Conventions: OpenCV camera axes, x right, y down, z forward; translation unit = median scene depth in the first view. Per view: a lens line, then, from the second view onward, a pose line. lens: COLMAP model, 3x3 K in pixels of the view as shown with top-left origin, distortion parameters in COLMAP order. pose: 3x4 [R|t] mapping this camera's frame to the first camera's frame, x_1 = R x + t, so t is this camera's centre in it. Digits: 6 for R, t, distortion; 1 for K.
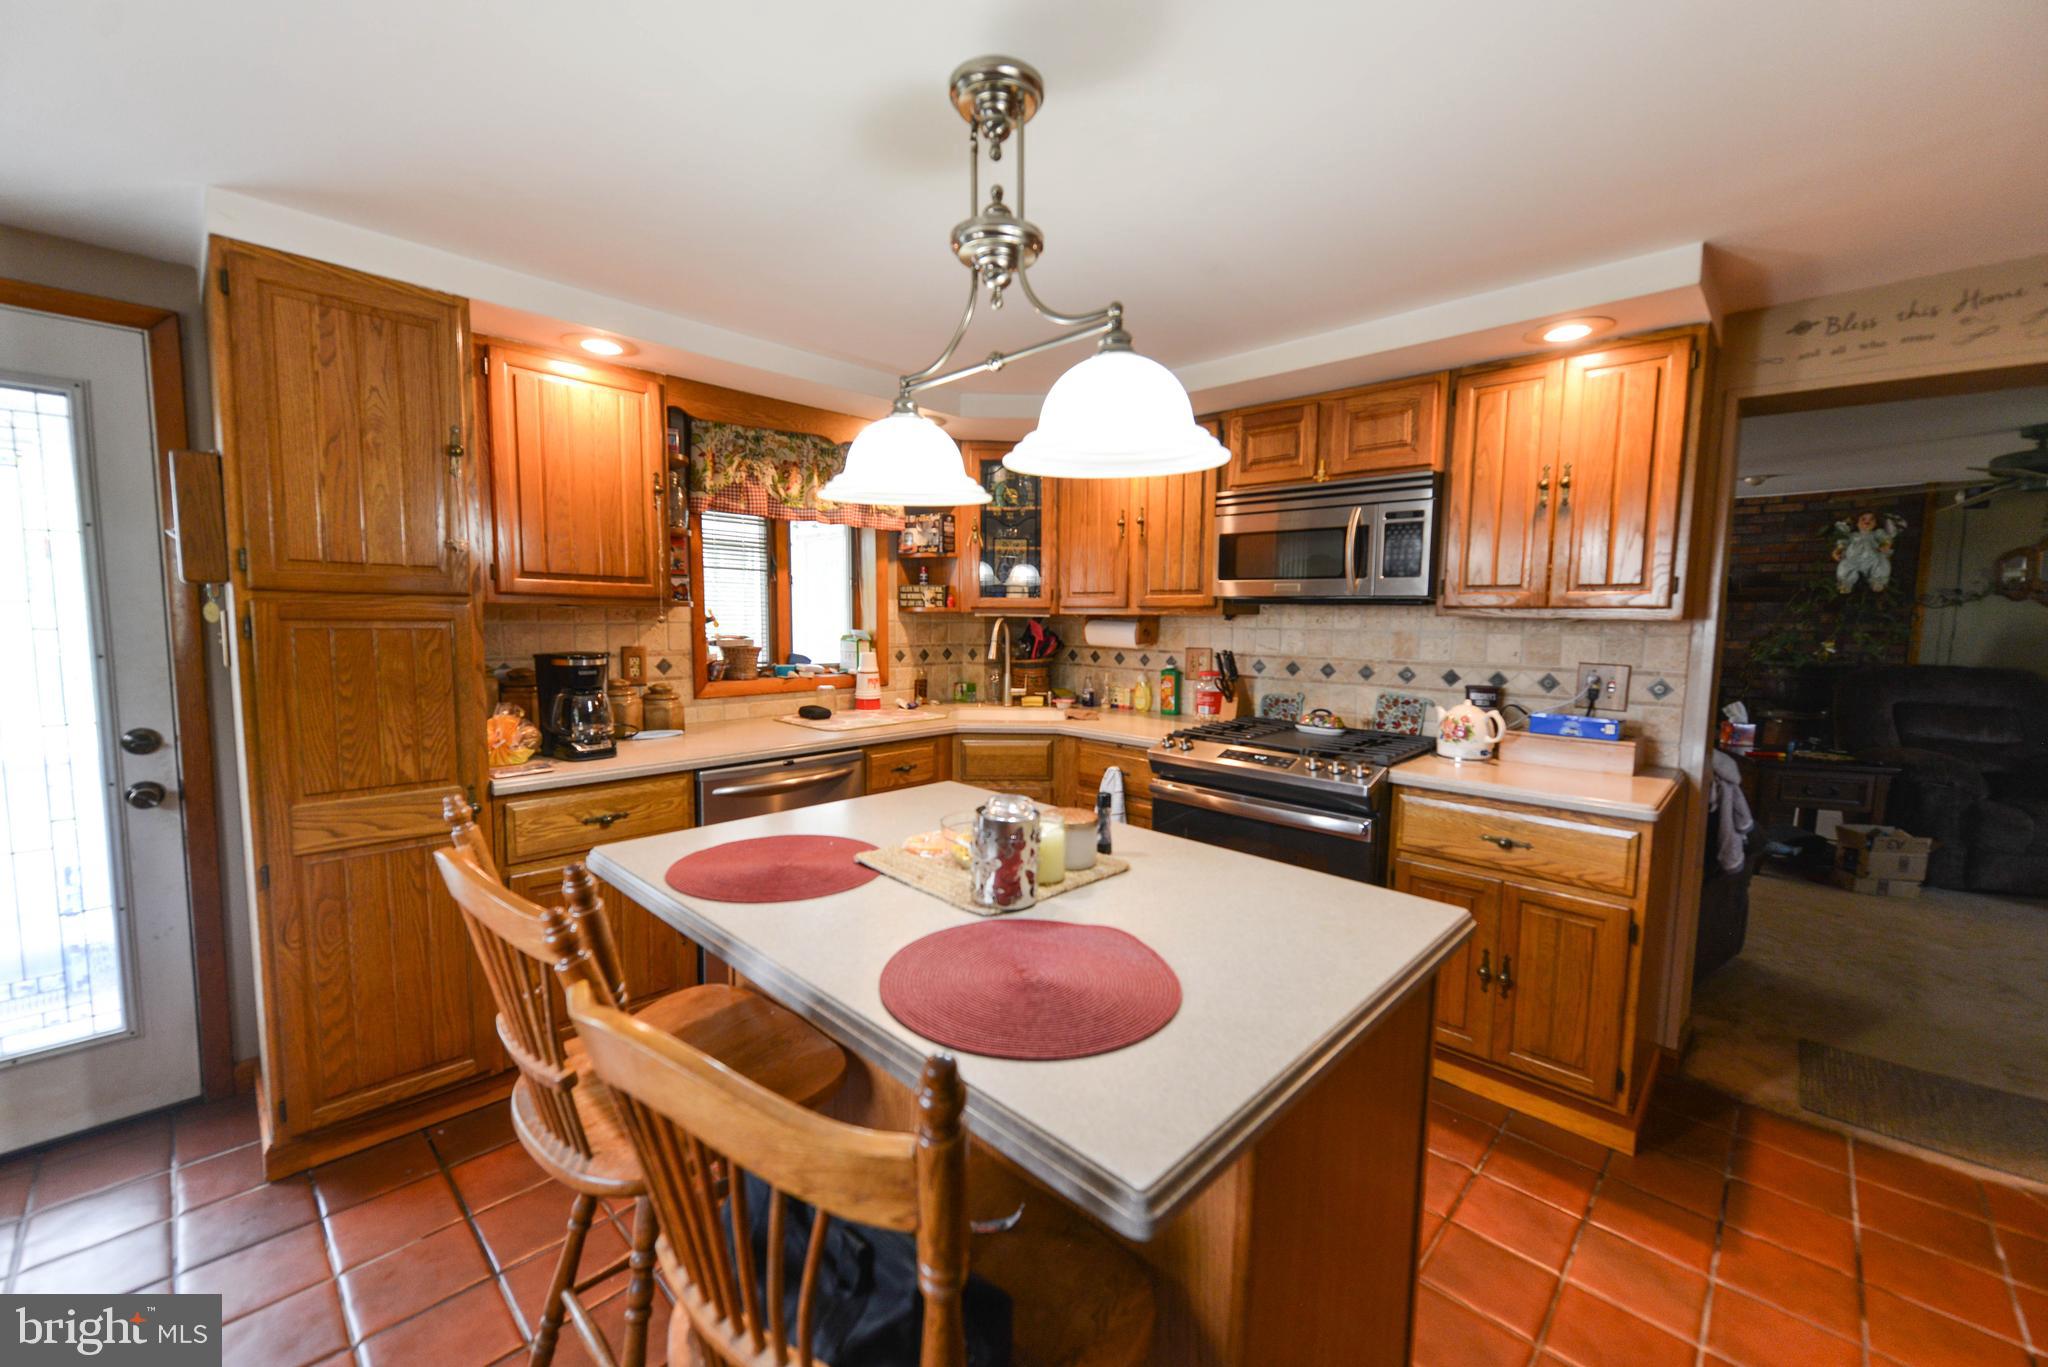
lens RADIAL K [[802.9, 0, 1019.8], [0, 802.9, 681.5], [0, 0, 1]] dist [-0.000941, -0.000118]
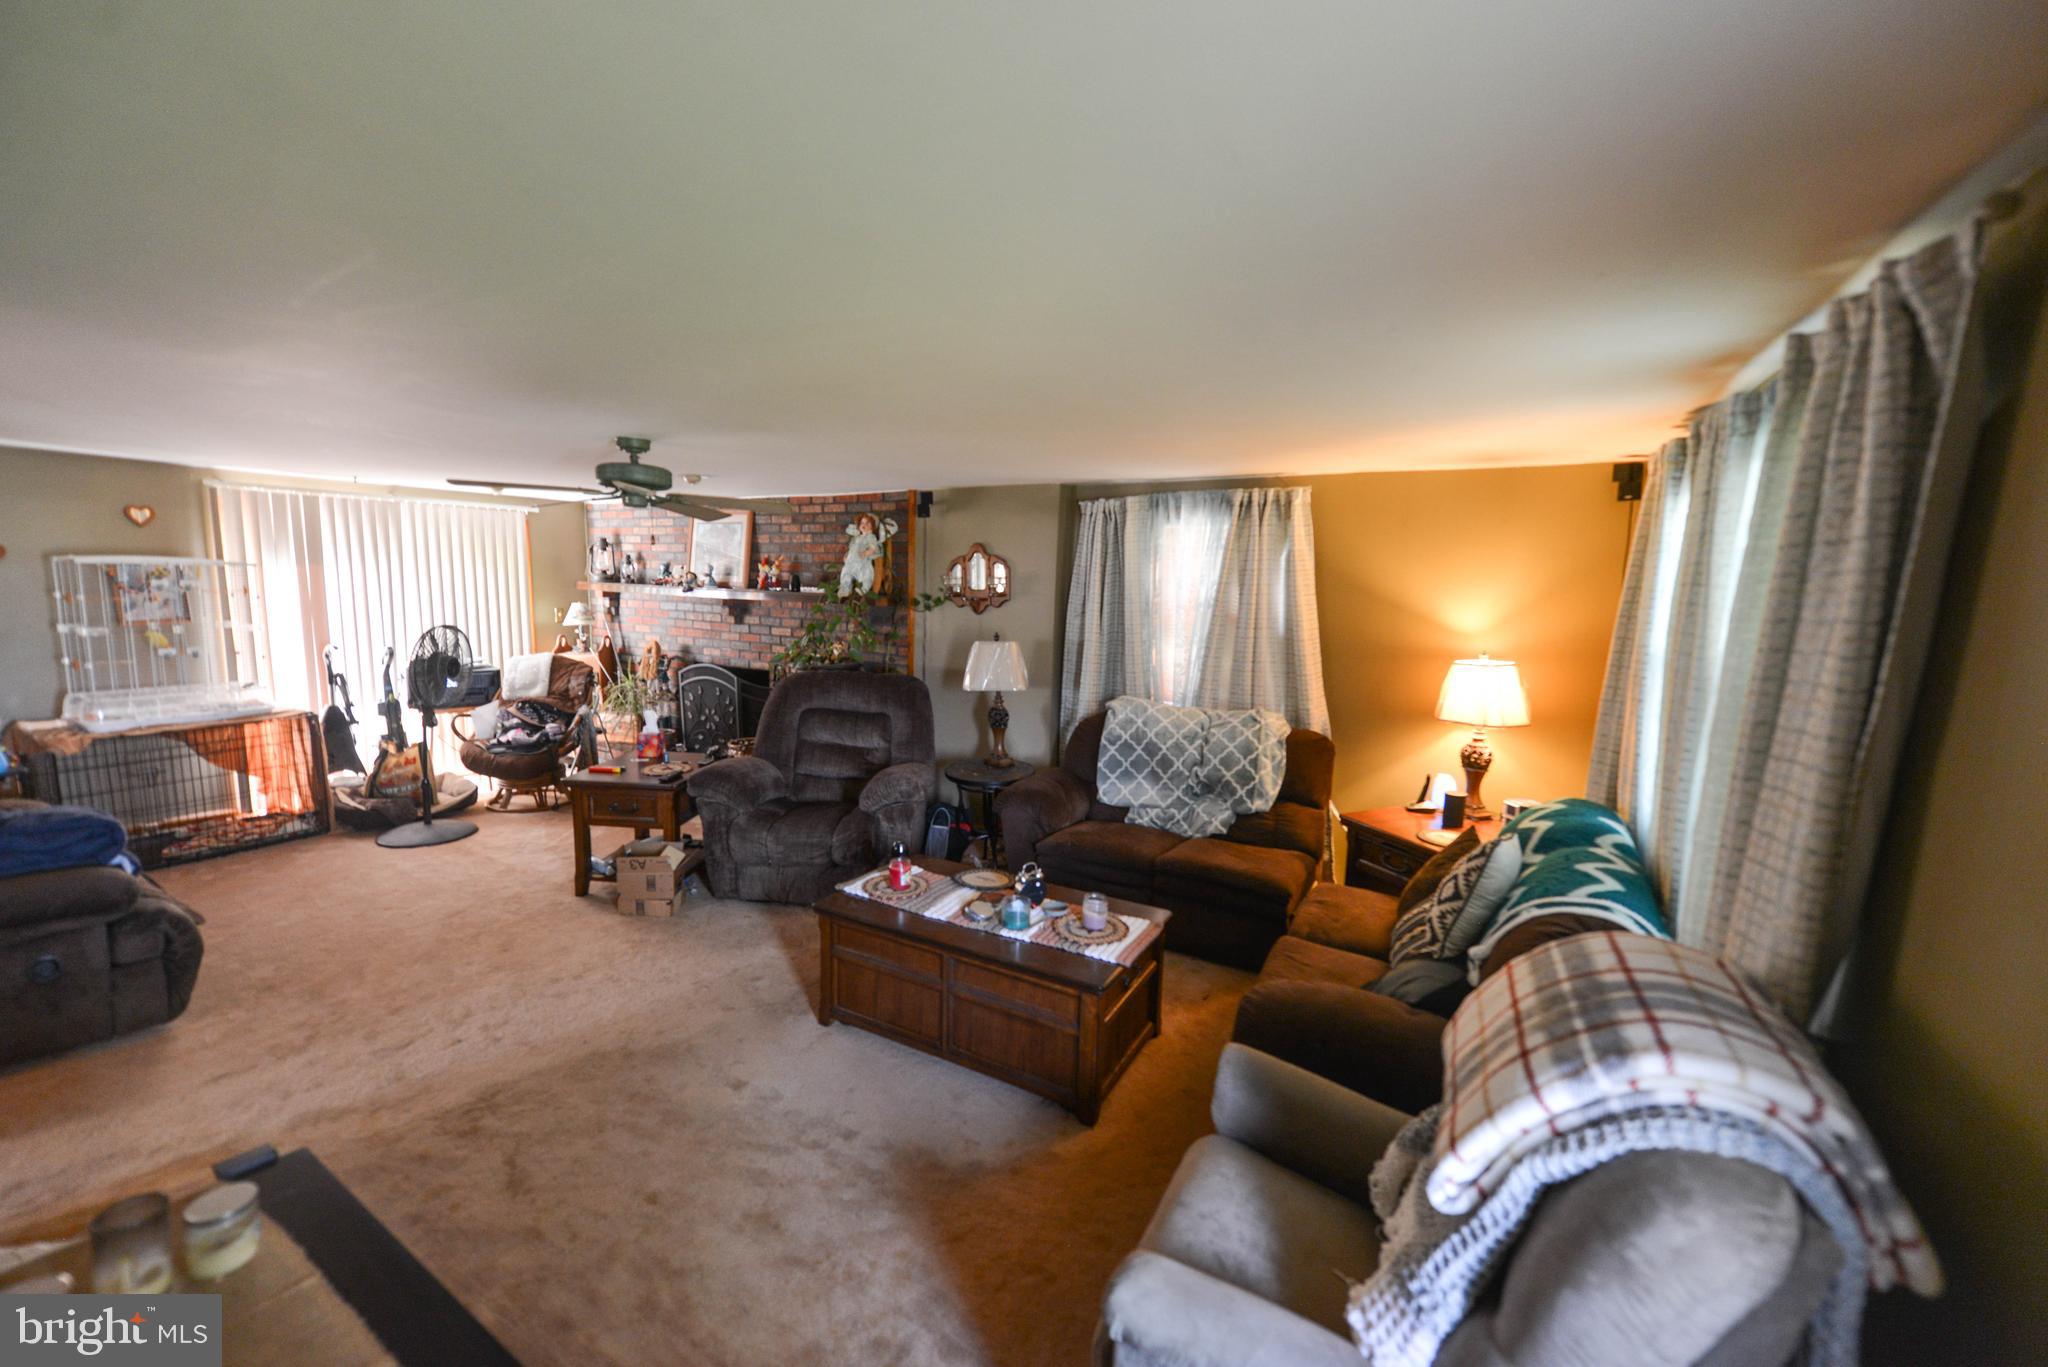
lens RADIAL K [[802.9, 0, 1019.8], [0, 802.9, 681.5], [0, 0, 1]] dist [-0.000941, -0.000118]
pose [[0.966398, -0.013668, 0.256687, 0.997832], [0.003430, 0.999182, 0.040290, -0.043143], [-0.257027, -0.038056, 0.965655, -0.038963]]
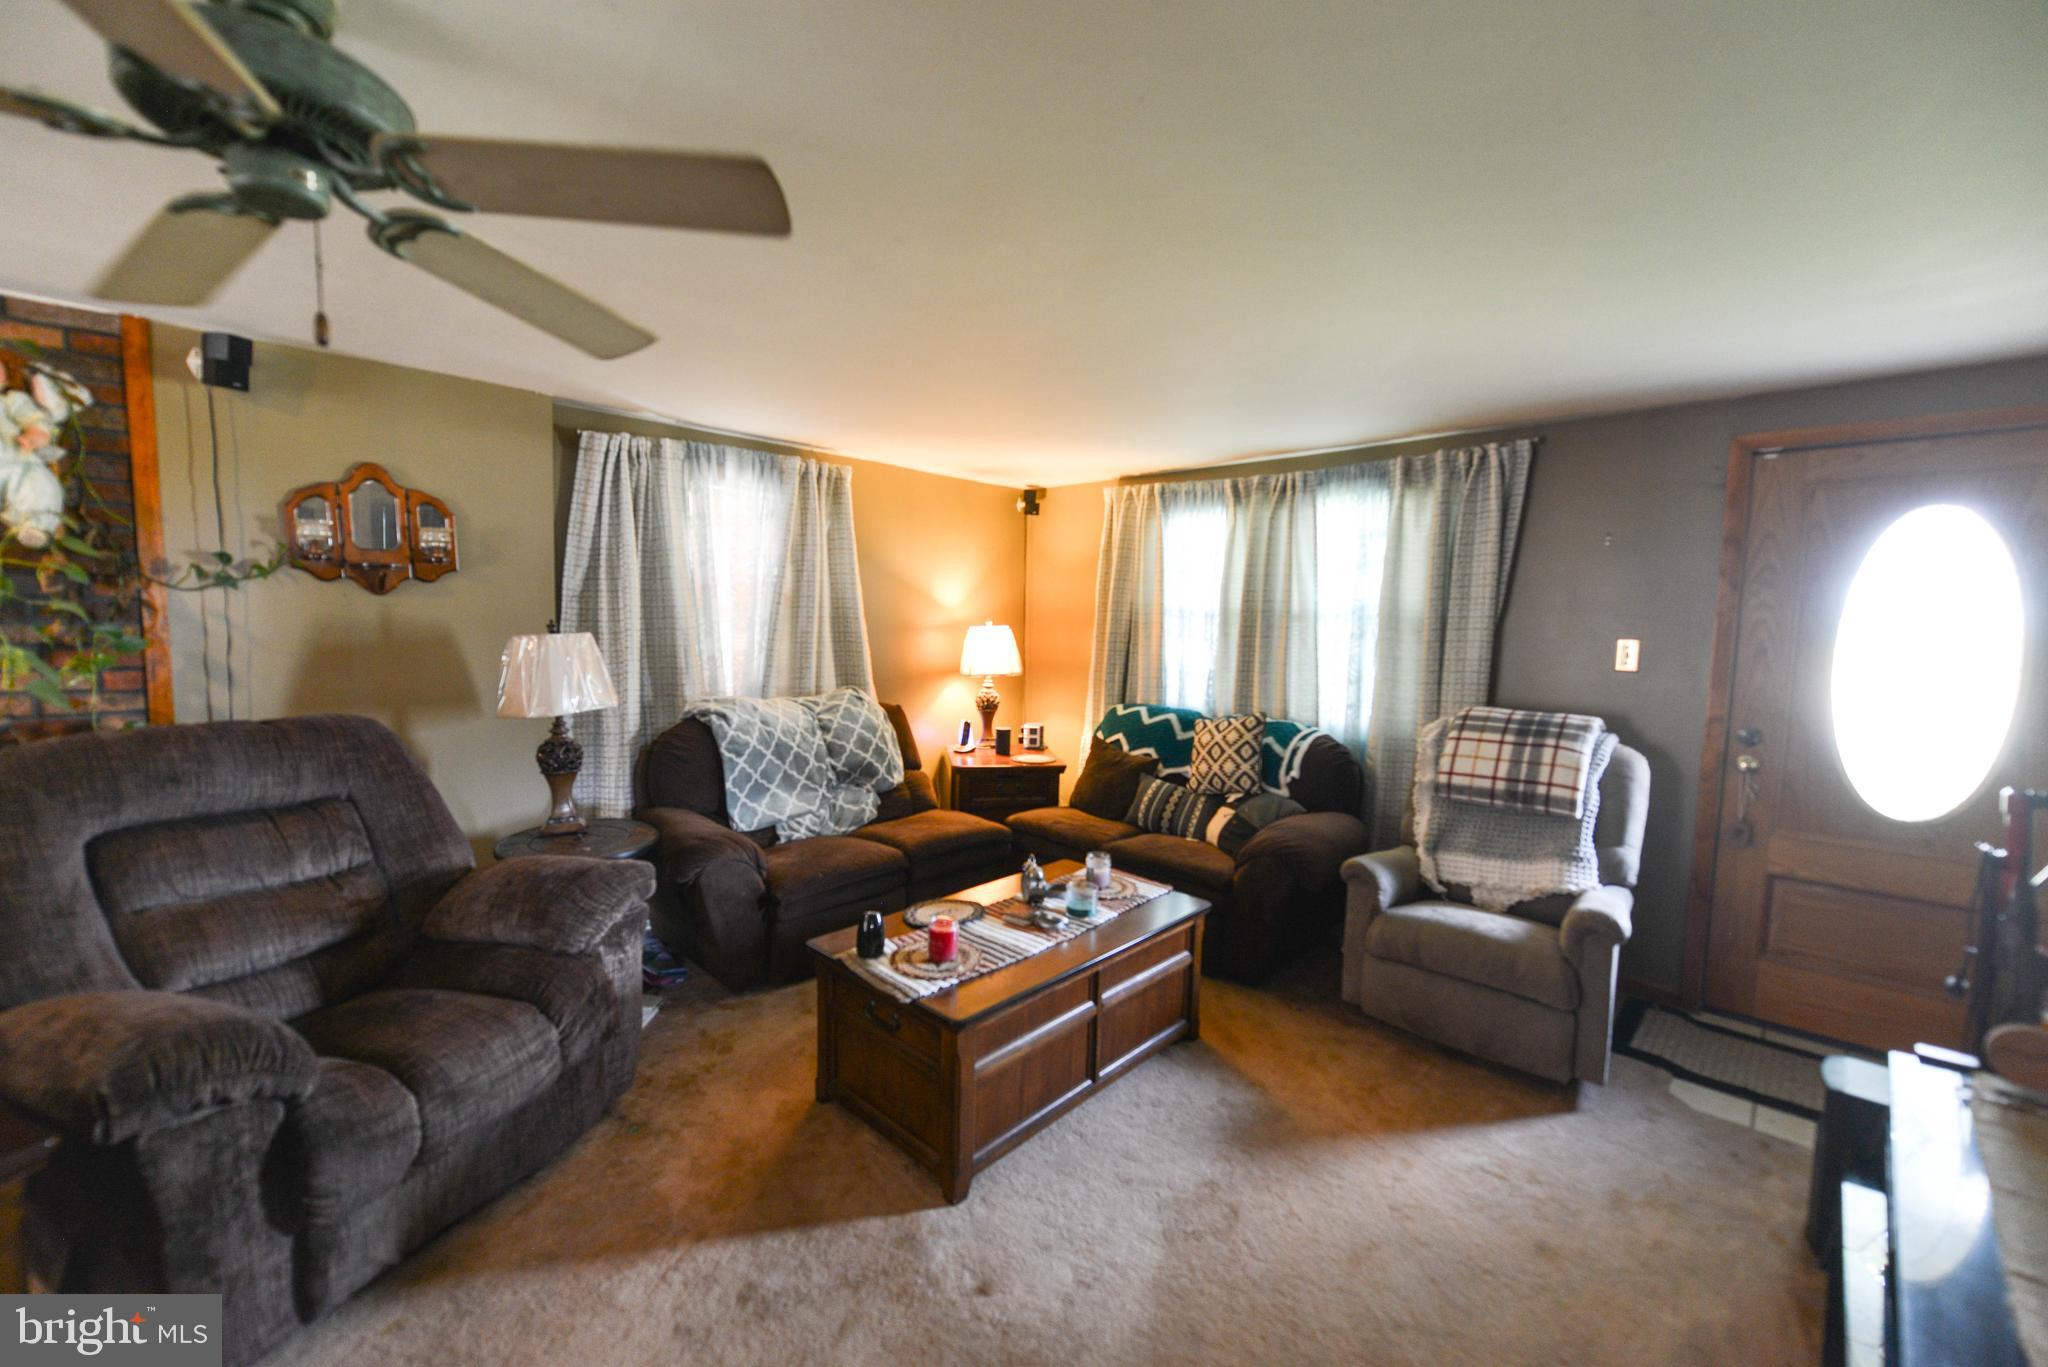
lens RADIAL K [[812.0, 0, 1020.6], [0, 812.0, 679.3], [0, 0, 1]] dist [0.002400, 0.000177]
pose [[-0.010989, -0.082031, 0.996569, 0.644791], [0.067284, 0.994310, 0.082587, -0.045377], [-0.997673, 0.067961, -0.005407, 0.506953]]
